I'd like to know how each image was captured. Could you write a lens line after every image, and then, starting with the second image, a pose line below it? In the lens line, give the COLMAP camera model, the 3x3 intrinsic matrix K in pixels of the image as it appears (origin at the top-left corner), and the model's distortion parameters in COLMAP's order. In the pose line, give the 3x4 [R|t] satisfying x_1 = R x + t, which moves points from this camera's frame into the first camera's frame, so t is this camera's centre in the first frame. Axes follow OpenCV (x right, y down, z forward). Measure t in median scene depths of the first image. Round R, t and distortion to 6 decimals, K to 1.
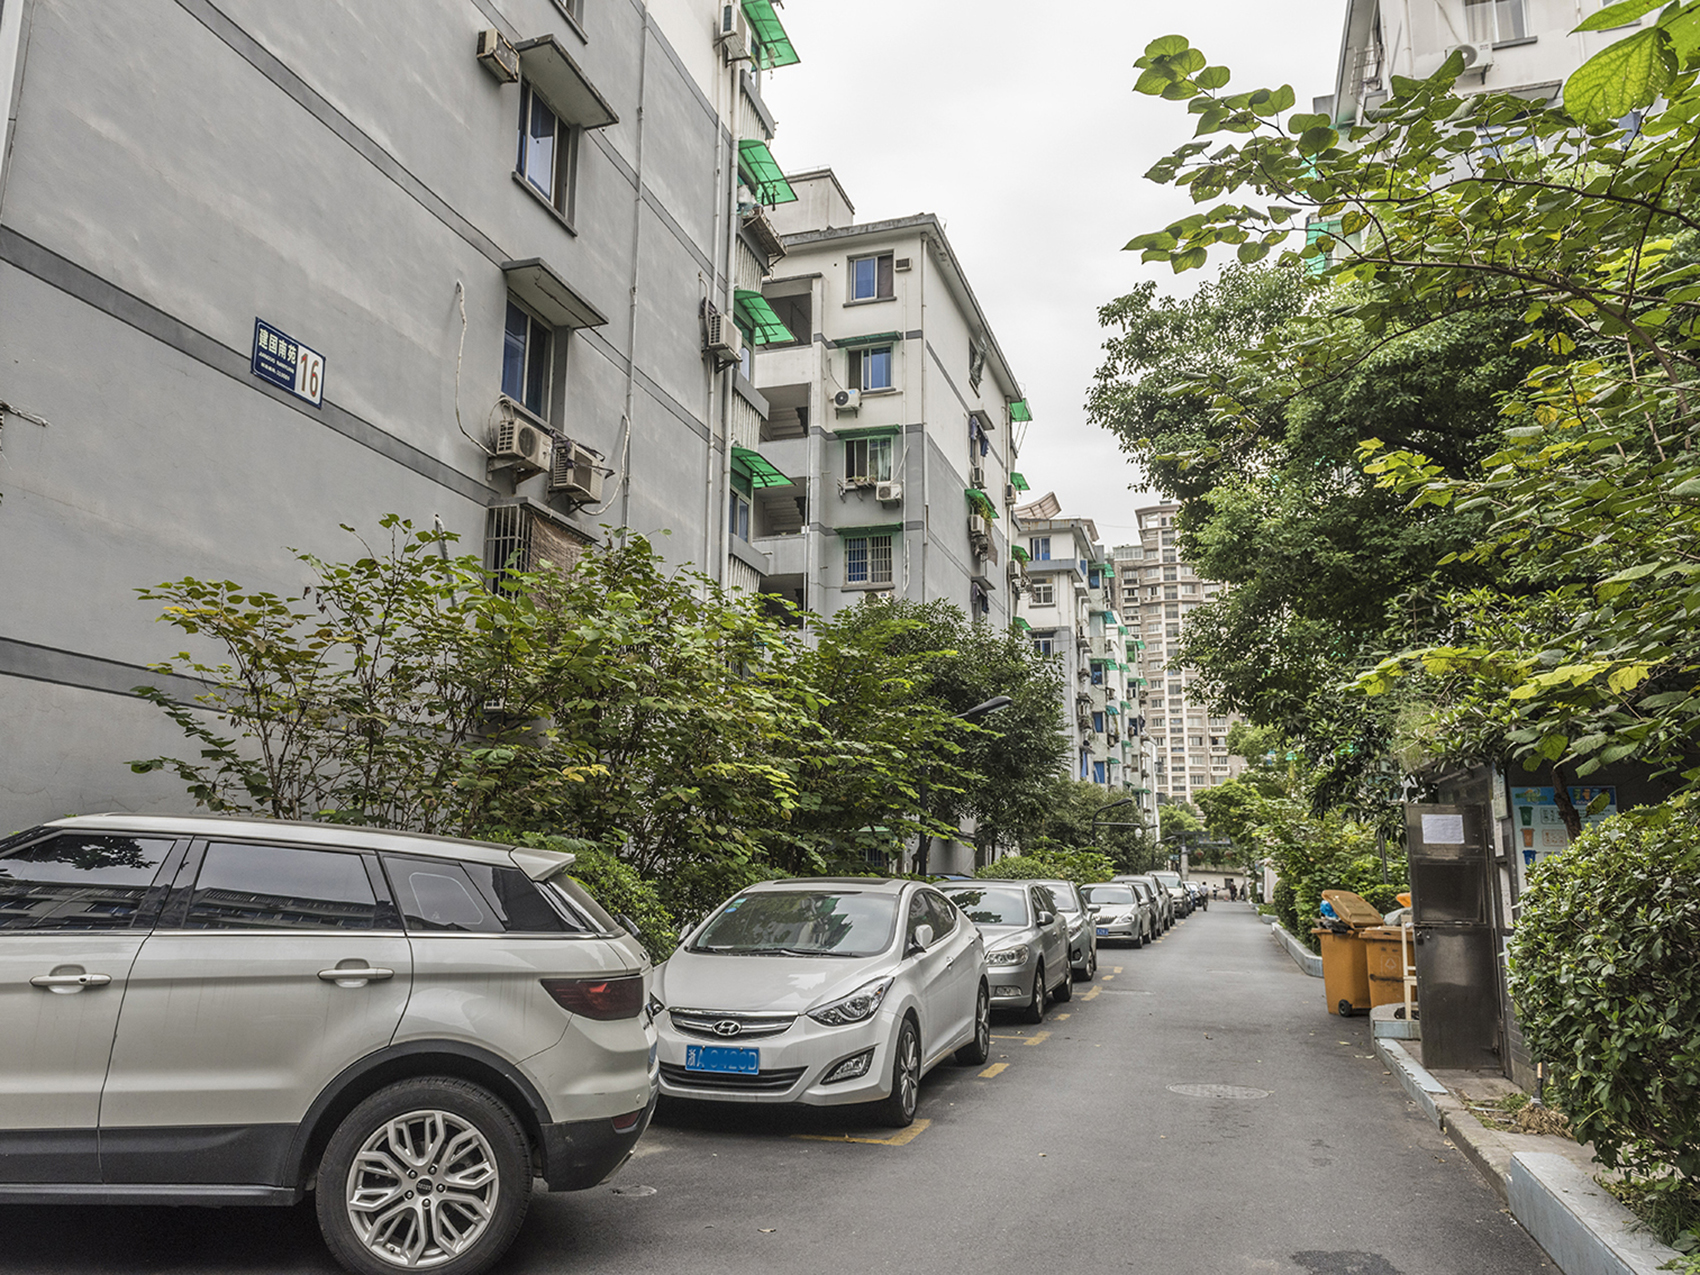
lens RADIAL K [[1279.5, 0, 843.1], [0, 1279.5, 637.8], [0, 0, 1]] dist [0.007257, -0.006750]
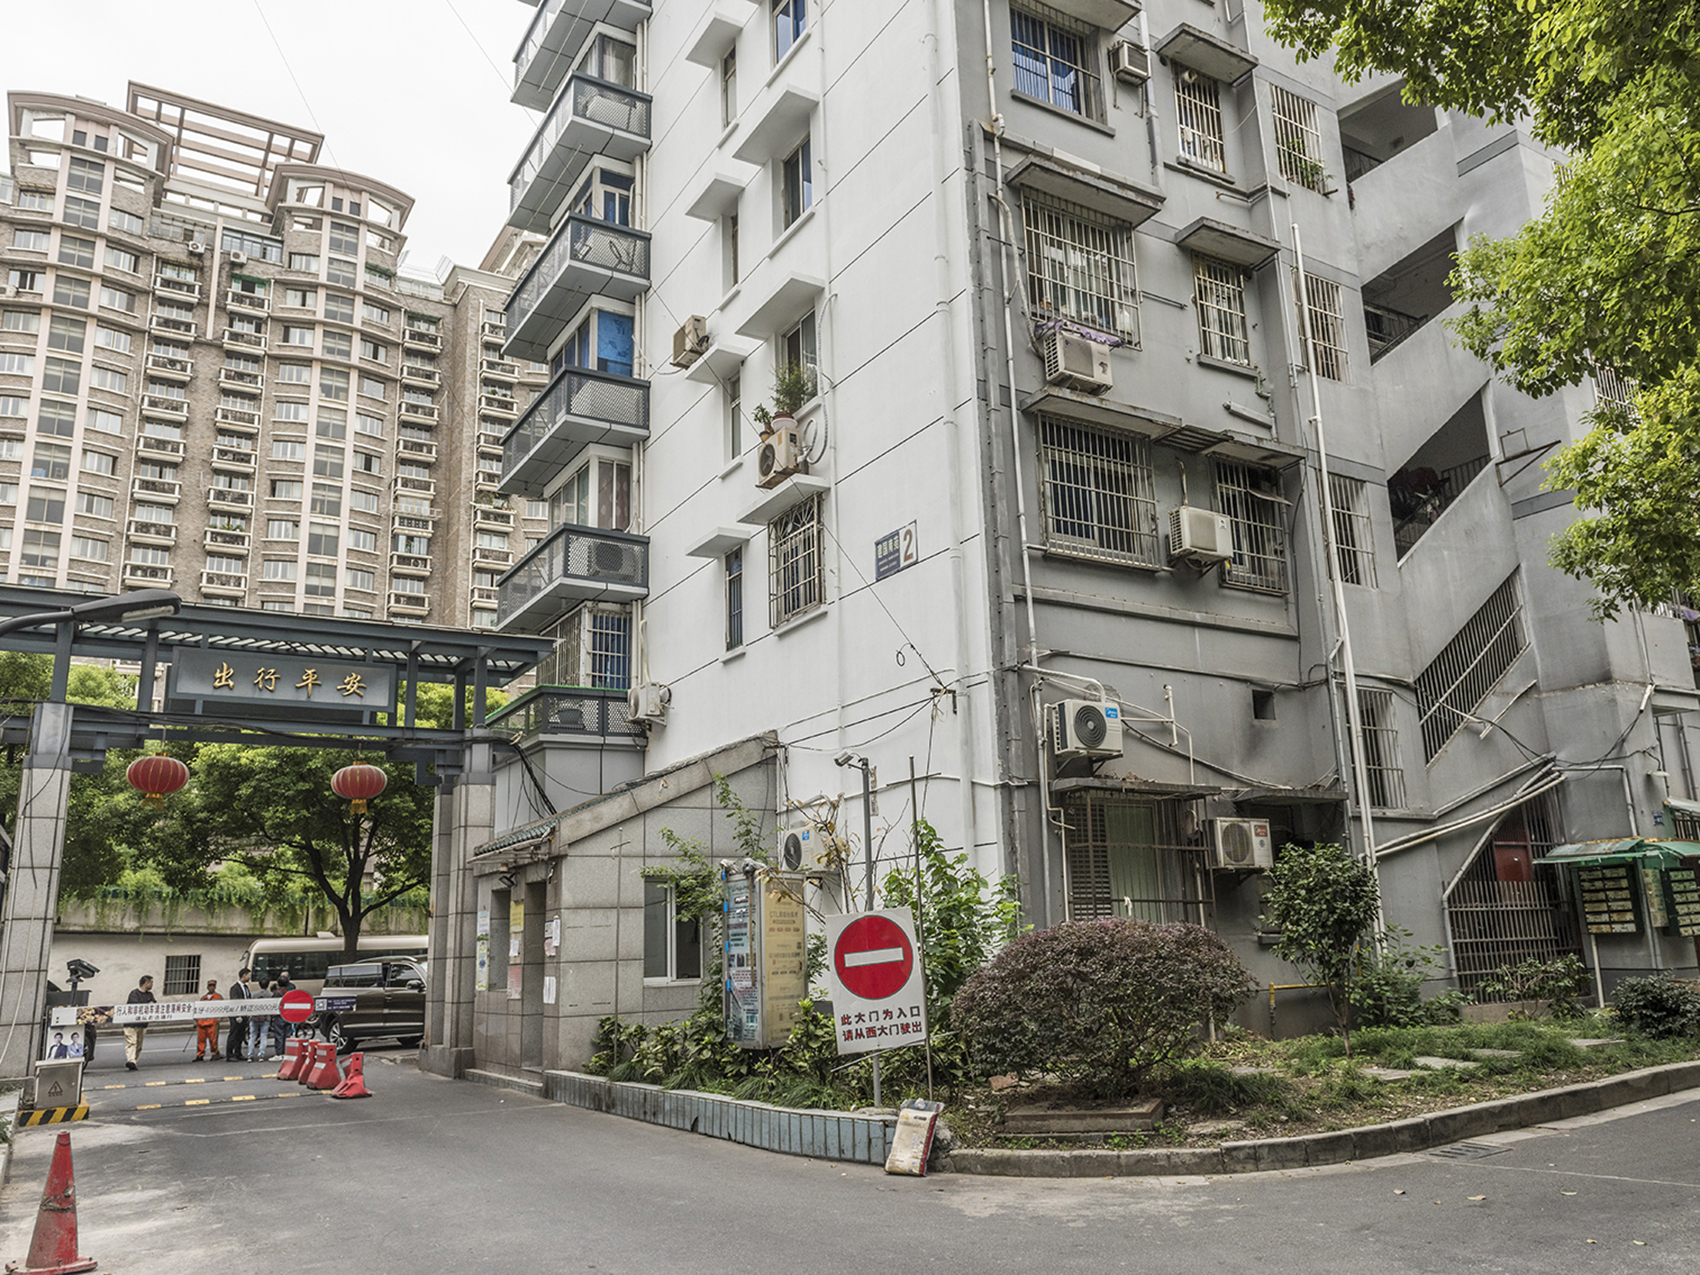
lens RADIAL K [[1279.5, 0, 854.8], [0, 1279.5, 642.6], [0, 0, 1]] dist [0.007257, -0.006750]
pose [[0.672600, 0.147156, 0.725227, 0.139278], [-0.099491, 0.989113, -0.108430, 0.100472], [-0.733288, 0.000776, 0.679918, 0.520065]]
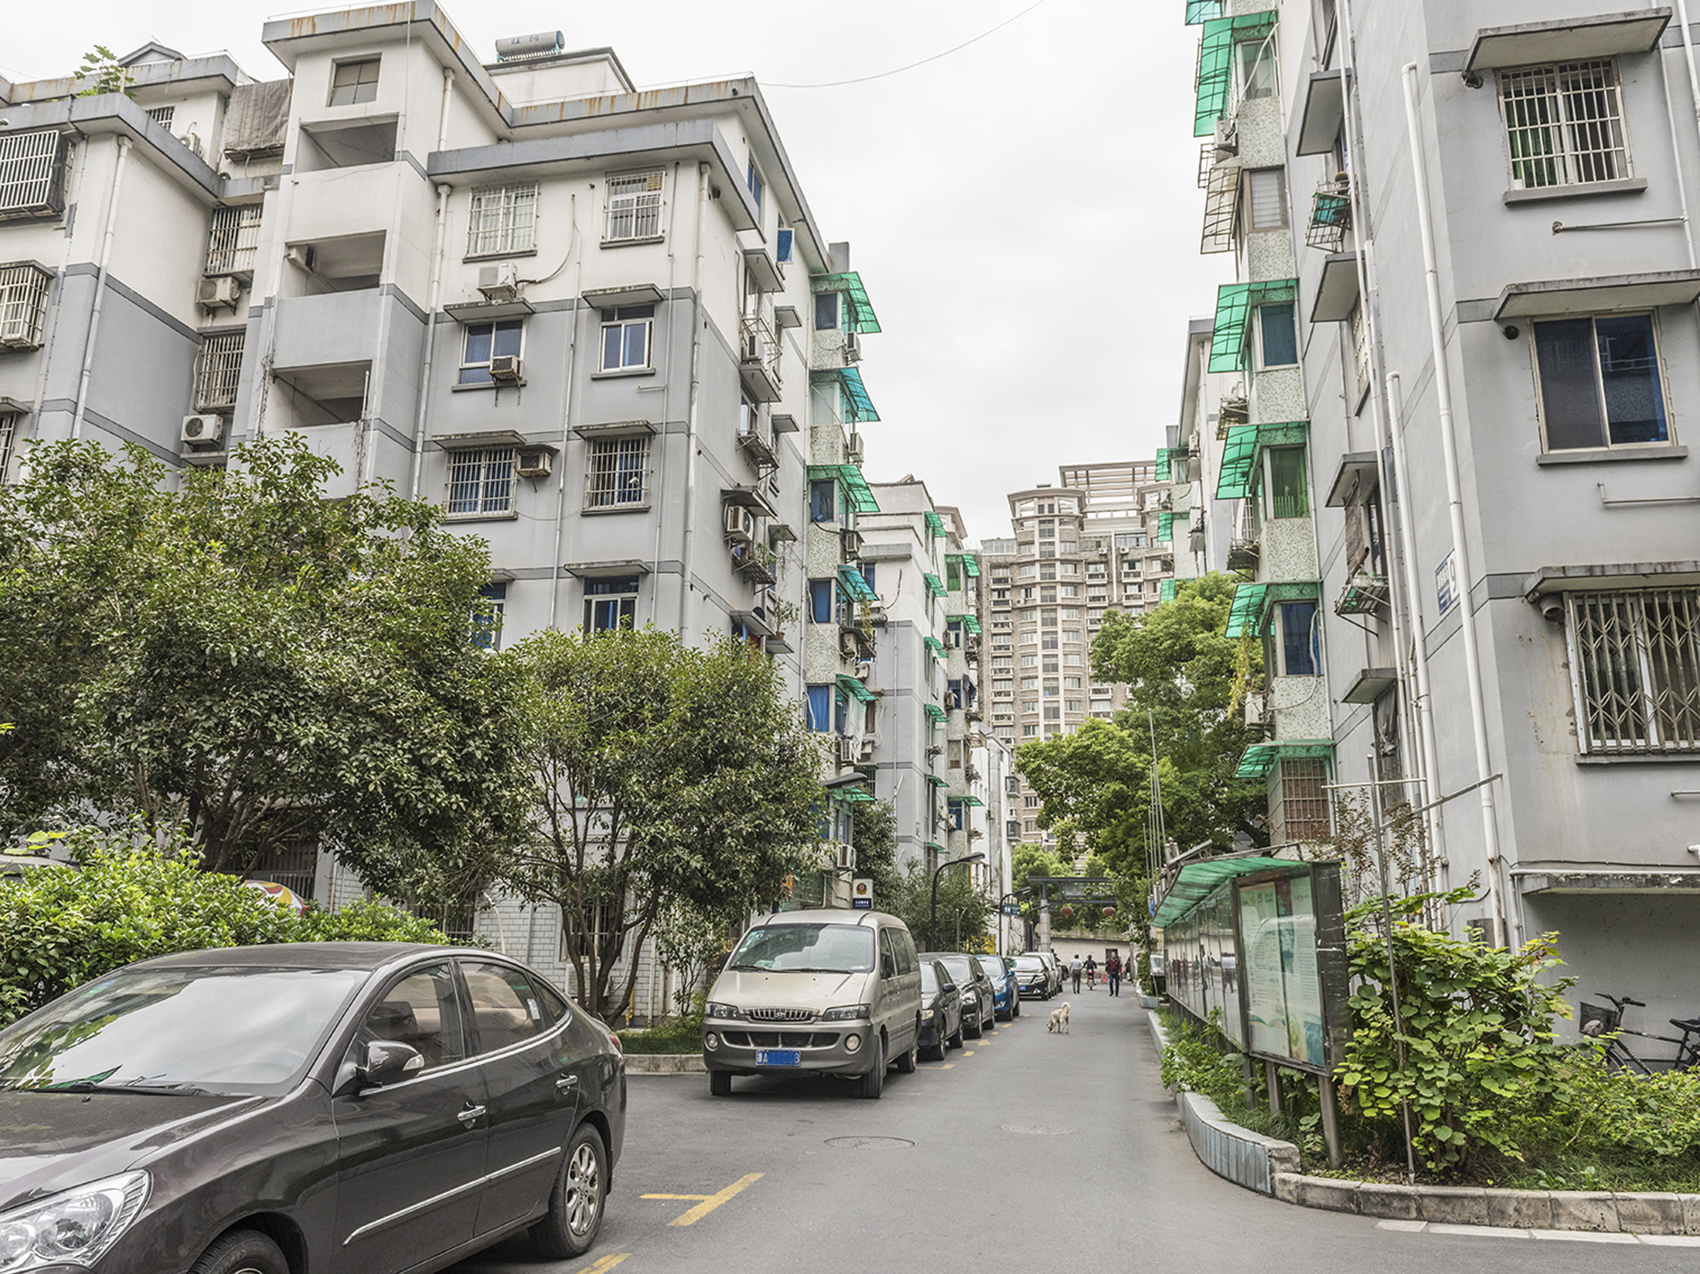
lens RADIAL K [[1279.5, 0, 858.3], [0, 1279.5, 635.9], [0, 0, 1]] dist [0.007257, -0.006750]
pose [[0.995790, 0.025432, 0.088060, 0.064359], [-0.020602, 0.998255, -0.055337, 0.038732], [-0.089314, 0.053290, 0.994577, 0.201533]]
